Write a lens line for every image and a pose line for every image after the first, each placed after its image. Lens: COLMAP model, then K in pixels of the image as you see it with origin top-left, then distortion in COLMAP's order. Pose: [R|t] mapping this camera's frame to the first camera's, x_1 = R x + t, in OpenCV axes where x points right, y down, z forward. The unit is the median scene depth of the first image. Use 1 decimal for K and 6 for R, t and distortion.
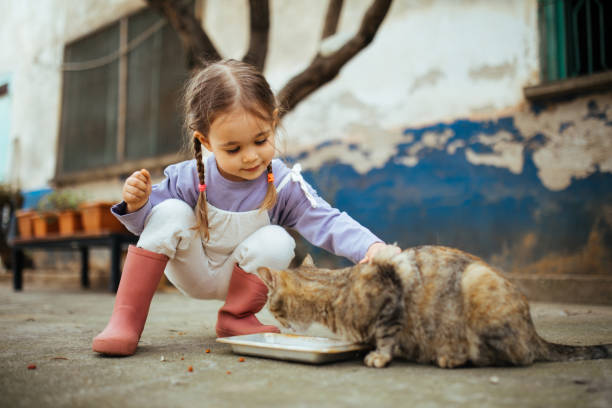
lens RADIAL K [[593.4, 0, 306.0], [0, 593.4, 204.0], [0, 0, 1]] dist [-0.036207, 0.039184]
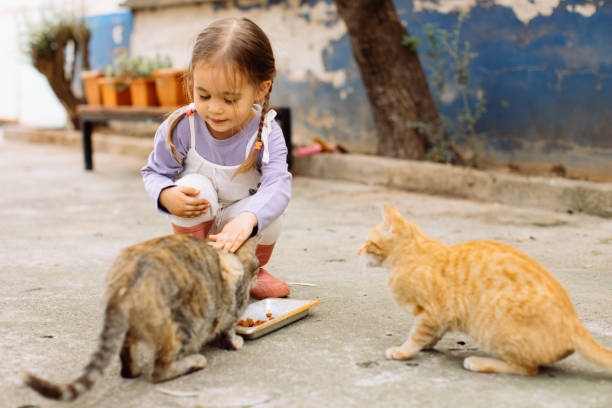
lens RADIAL K [[1042.6, 0, 306.0], [0, 1042.6, 204.0], [0, 0, 1]] dist [-0.135918, 0.043271]
pose [[0.968756, 0.035051, -0.245525, 0.177336], [0.021194, 0.974642, 0.222765, -0.140905], [0.247107, -0.221008, 0.943448, -0.328342]]
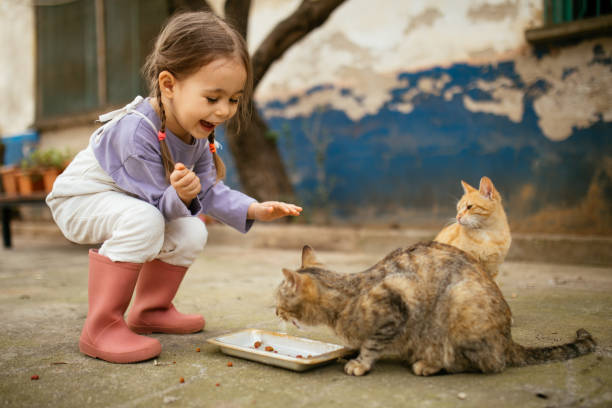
lens RADIAL K [[625.8, 0, 292.1], [0, 625.8, 213.5], [0, 0, 1]] dist [-0.032232, 0.029959]
pose [[0.999638, -0.020367, -0.017564, 0.008905], [0.022568, 0.990468, 0.135881, -0.049301], [0.014629, -0.136228, 0.990569, -0.022607]]
